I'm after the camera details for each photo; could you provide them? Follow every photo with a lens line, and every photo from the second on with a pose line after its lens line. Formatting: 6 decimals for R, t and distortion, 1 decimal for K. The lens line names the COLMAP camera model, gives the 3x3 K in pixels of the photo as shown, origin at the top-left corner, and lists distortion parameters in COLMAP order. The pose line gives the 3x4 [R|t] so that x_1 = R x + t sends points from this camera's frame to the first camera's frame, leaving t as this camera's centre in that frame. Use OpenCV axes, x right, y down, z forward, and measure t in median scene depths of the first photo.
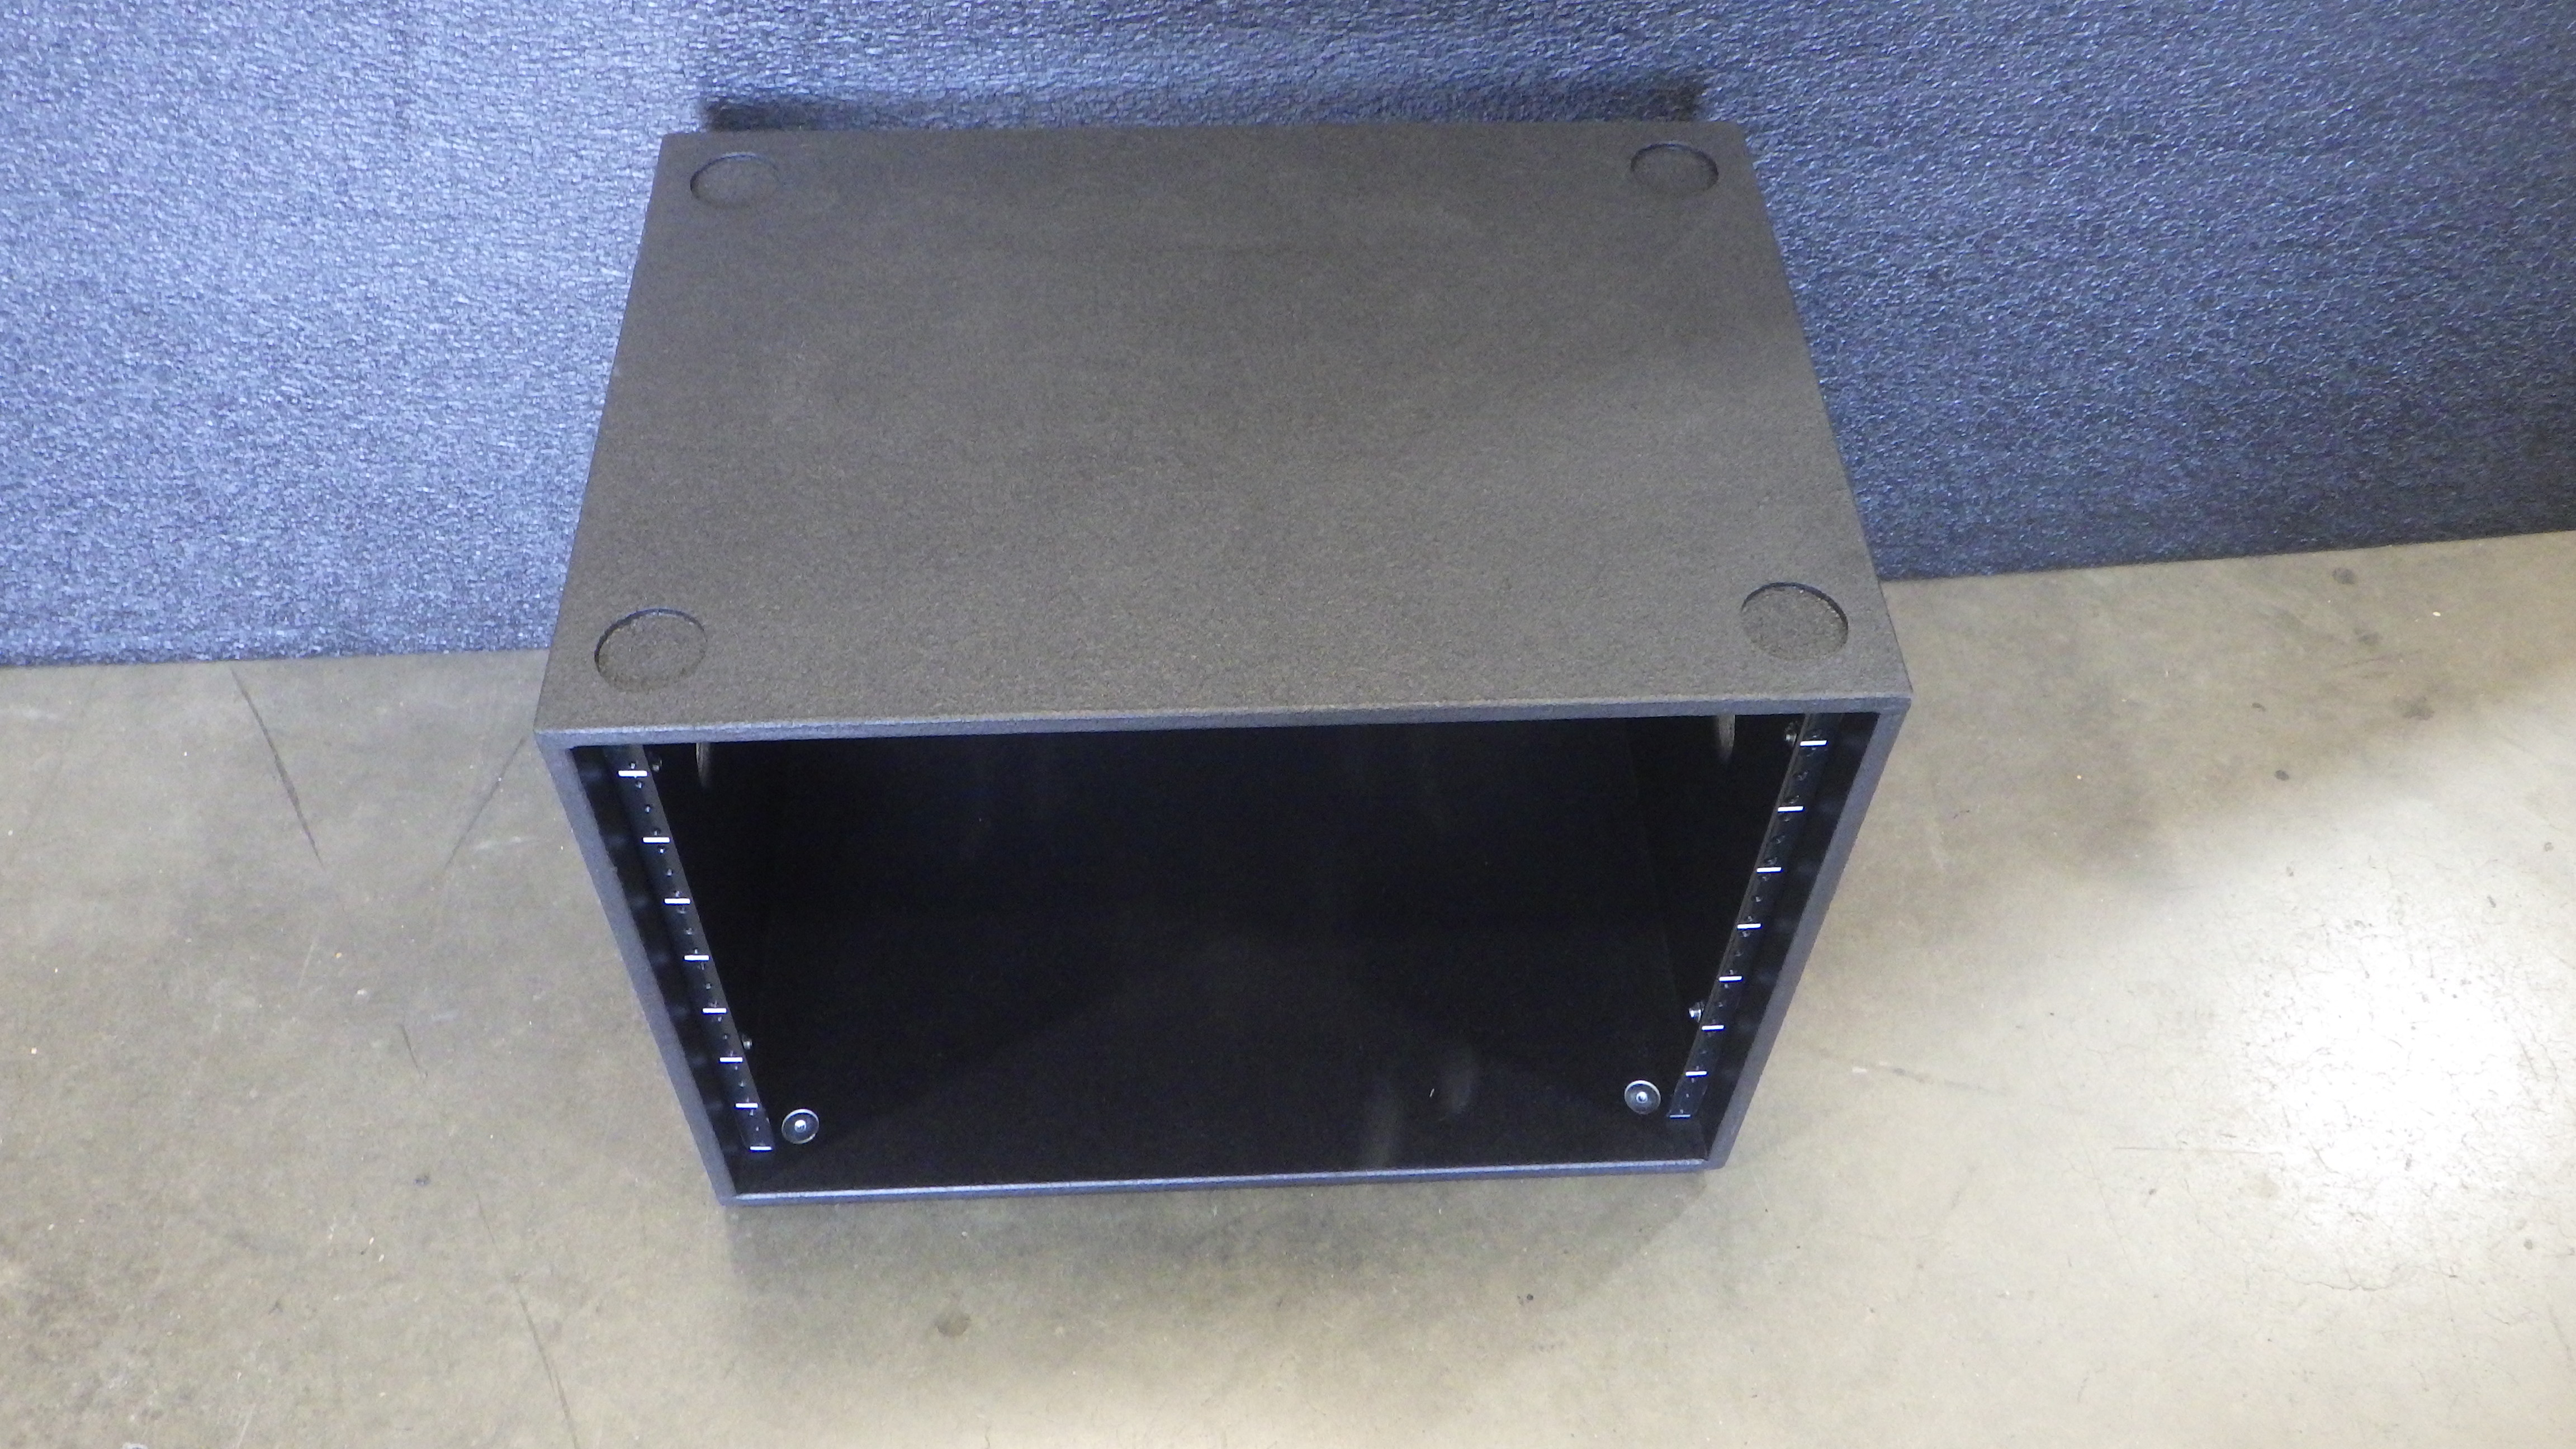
lens RADIAL K [[2167.2, 0, 1294.0], [0, 2167.2, 704.0], [0, 0, 1]] dist [-0.002608, 0.004989]
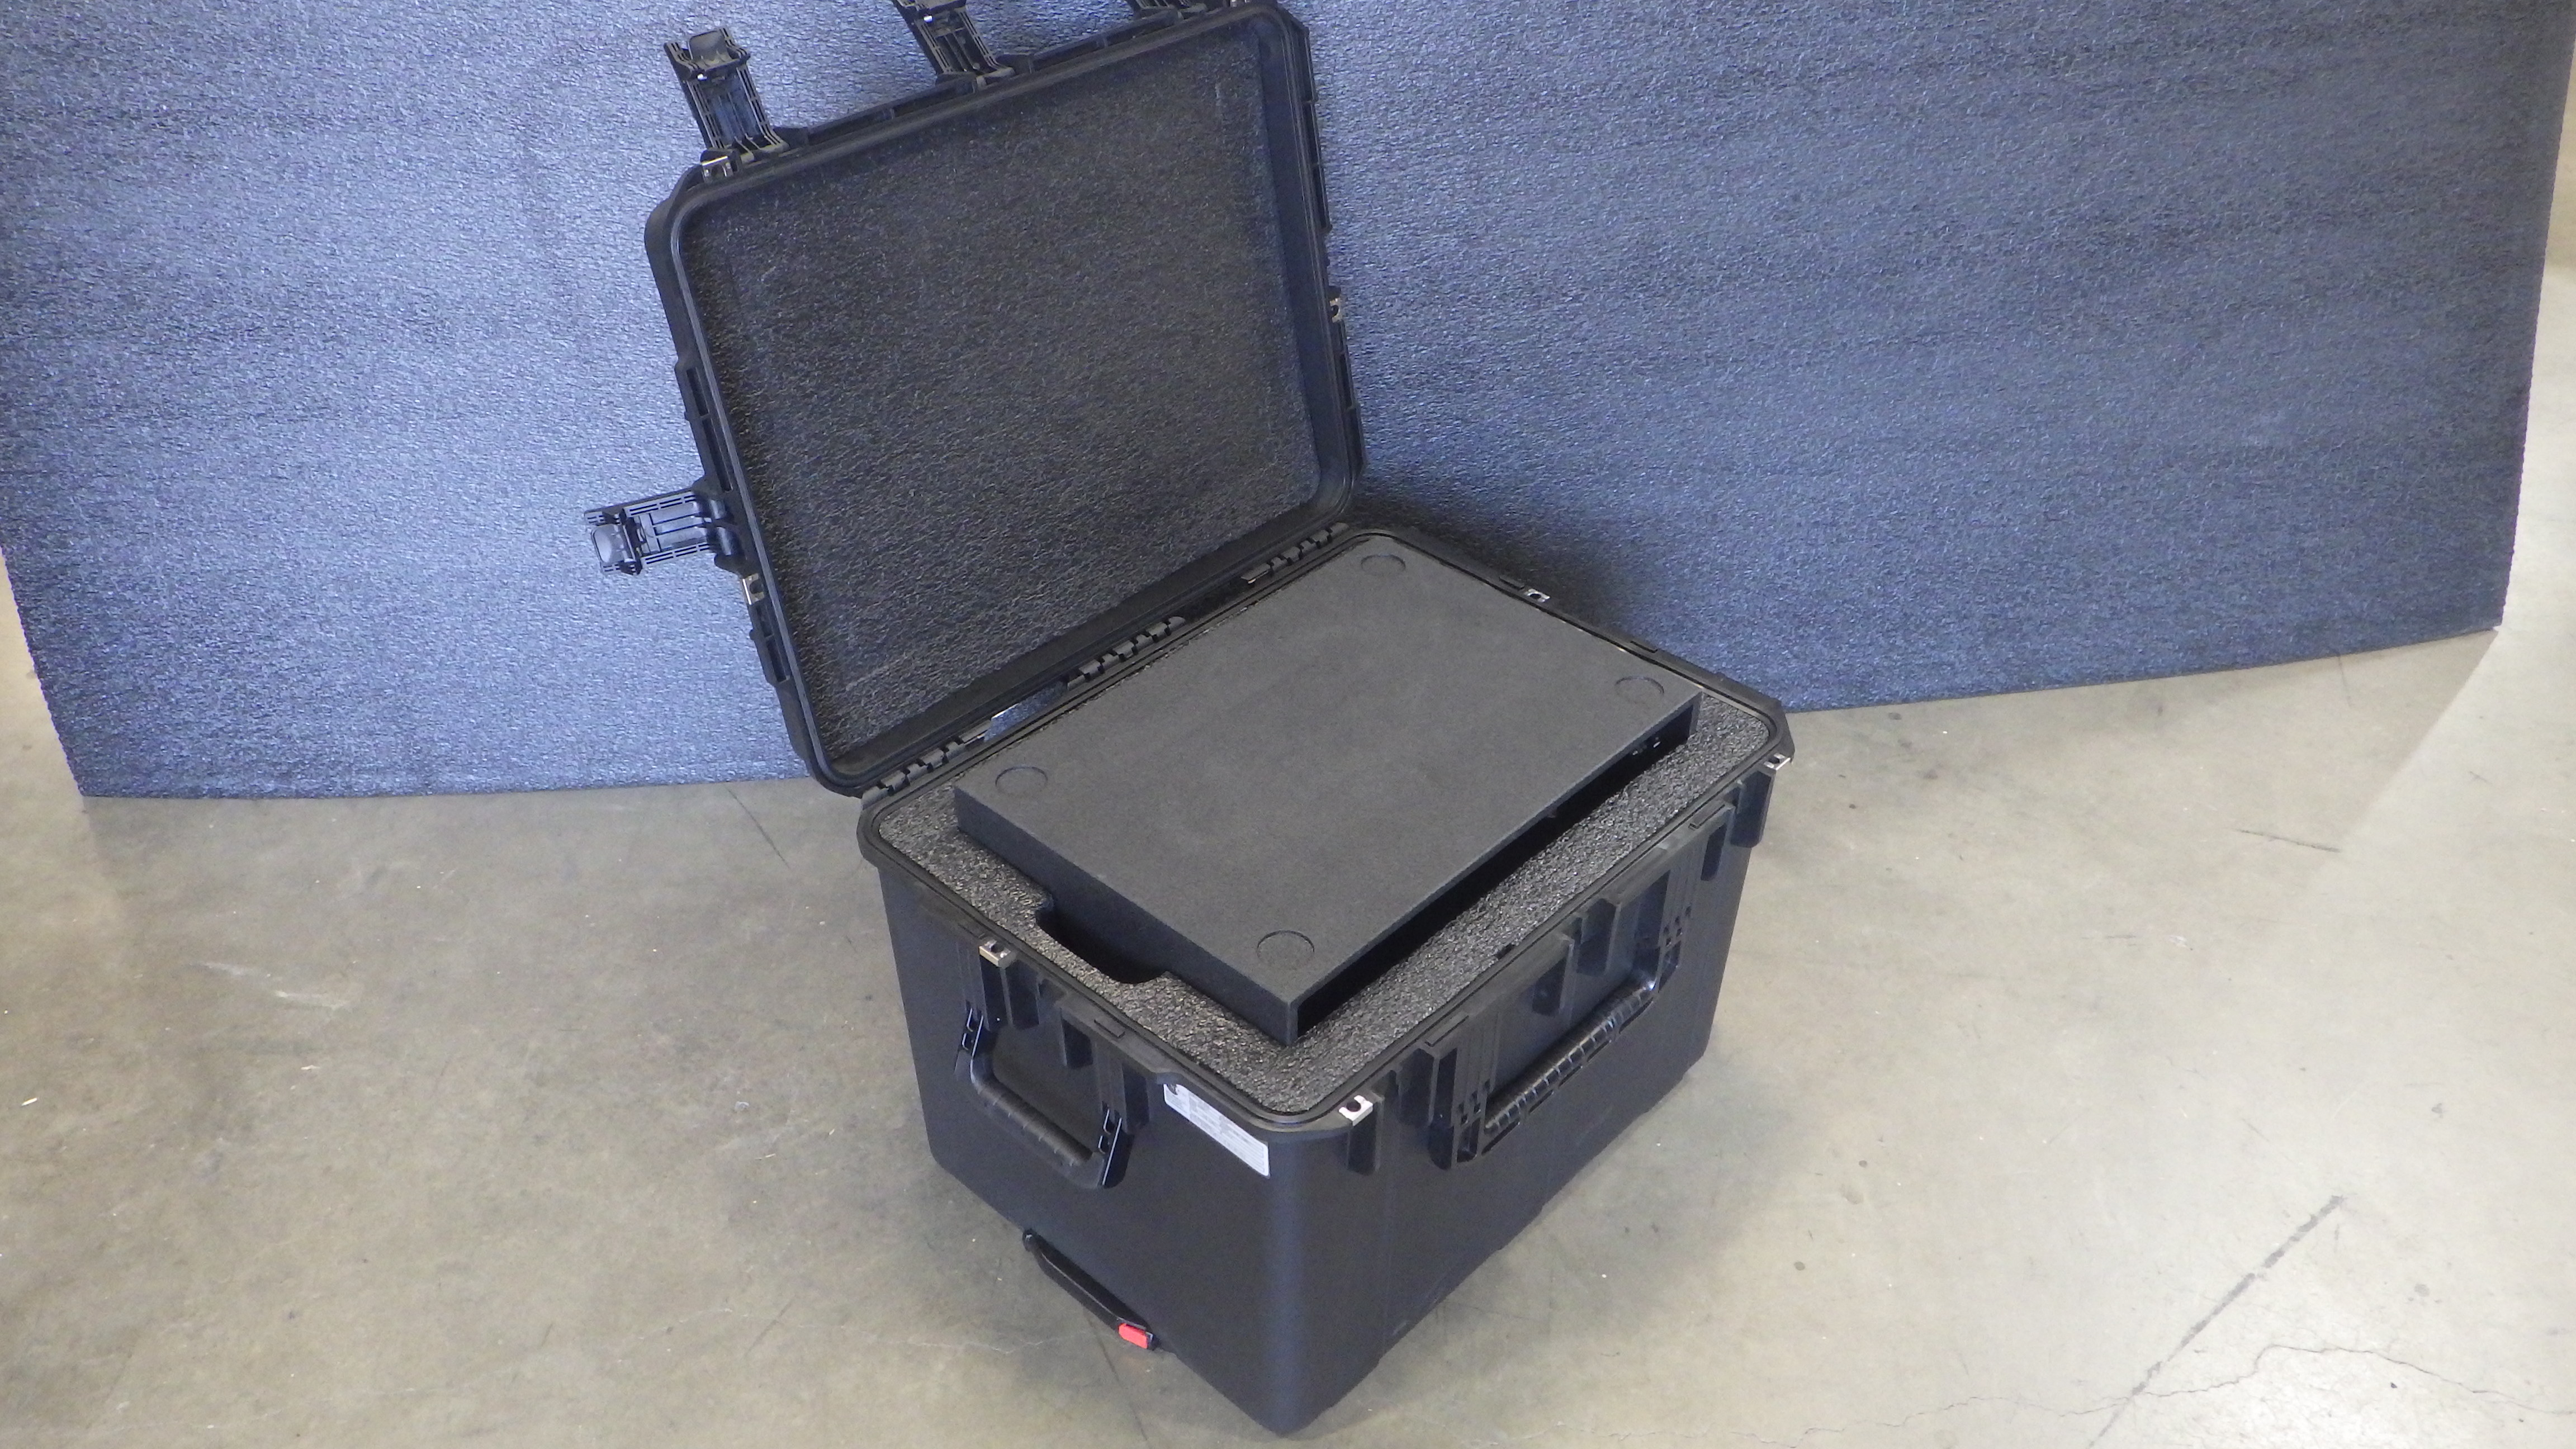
lens RADIAL K [[2167.2, 0, 1289.9], [0, 2167.2, 690.8], [0, 0, 1]] dist [-0.002608, 0.004989]
pose [[0.999495, -0.029198, 0.012514, -0.041730], [0.031418, 0.966822, -0.253511, 0.425023], [-0.004697, 0.253776, 0.967251, -0.866616]]
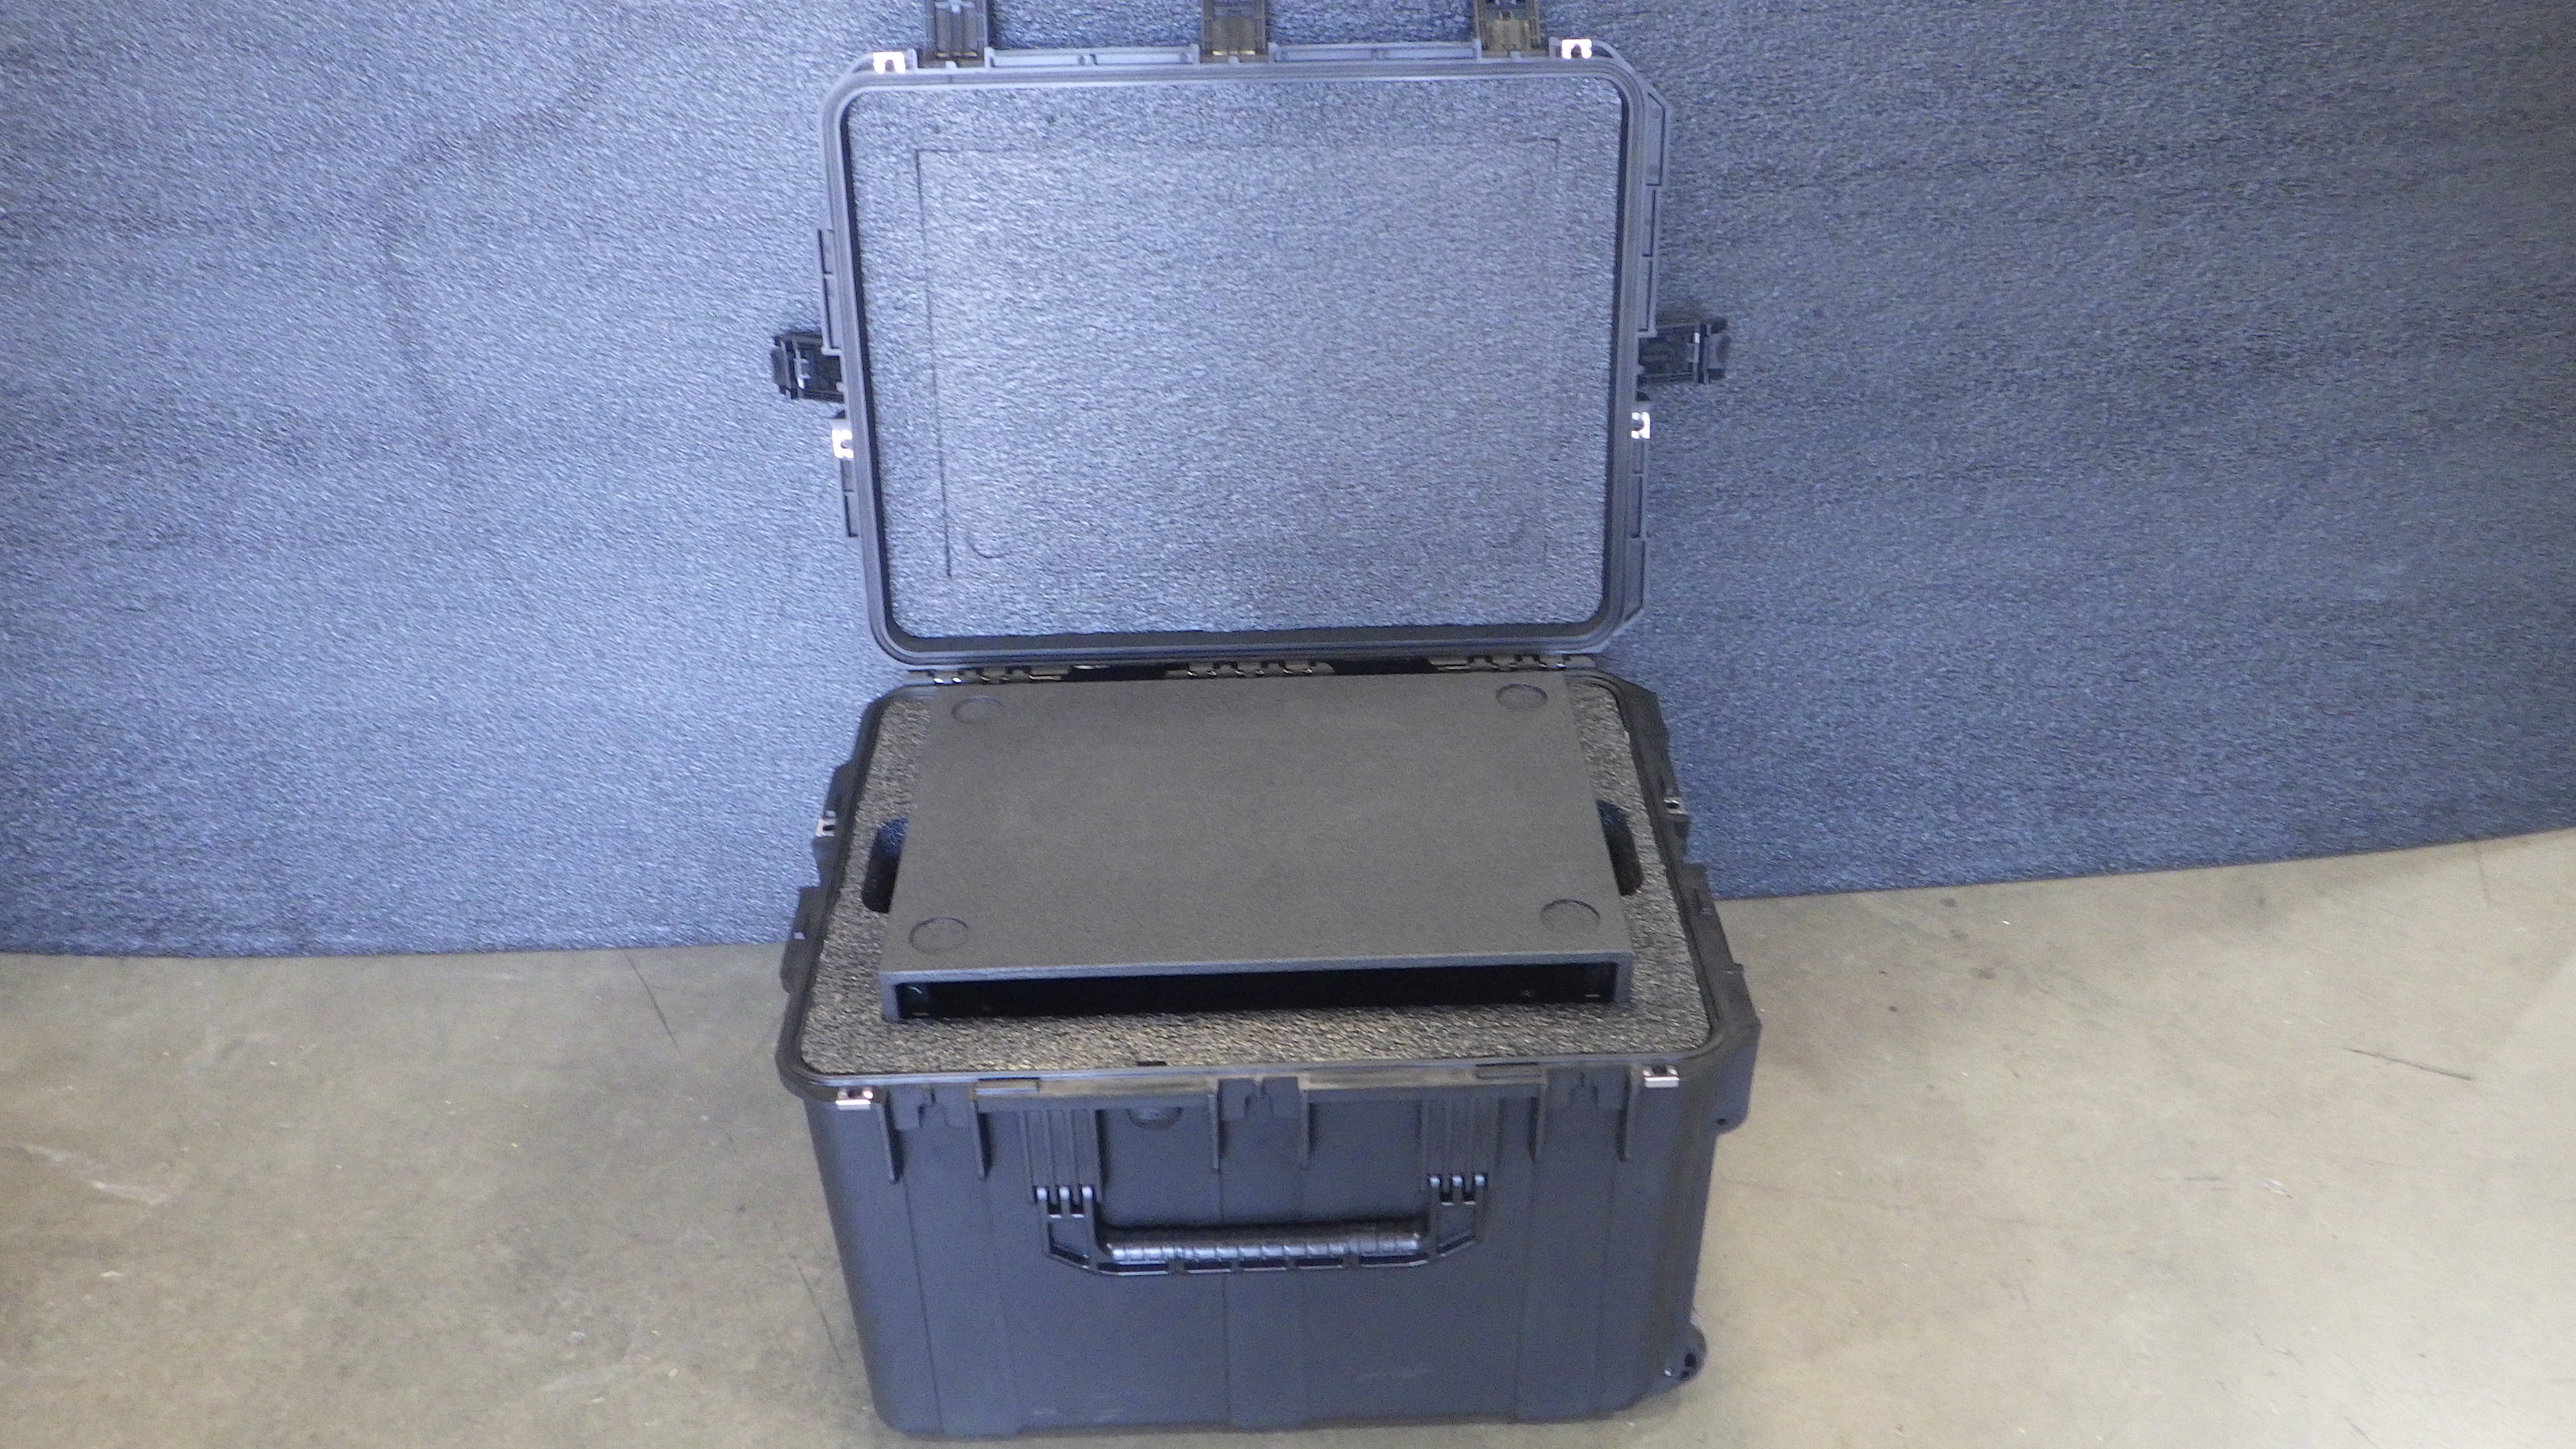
lens RADIAL K [[2167.2, 0, 1286.9], [0, 2167.2, 689.3], [0, 0, 1]] dist [-0.002608, 0.004989]
pose [[0.998609, -0.012726, -0.051170, 0.107000], [-0.003465, 0.952504, -0.304507, 0.323326], [0.052615, 0.304261, 0.951135, -0.660613]]
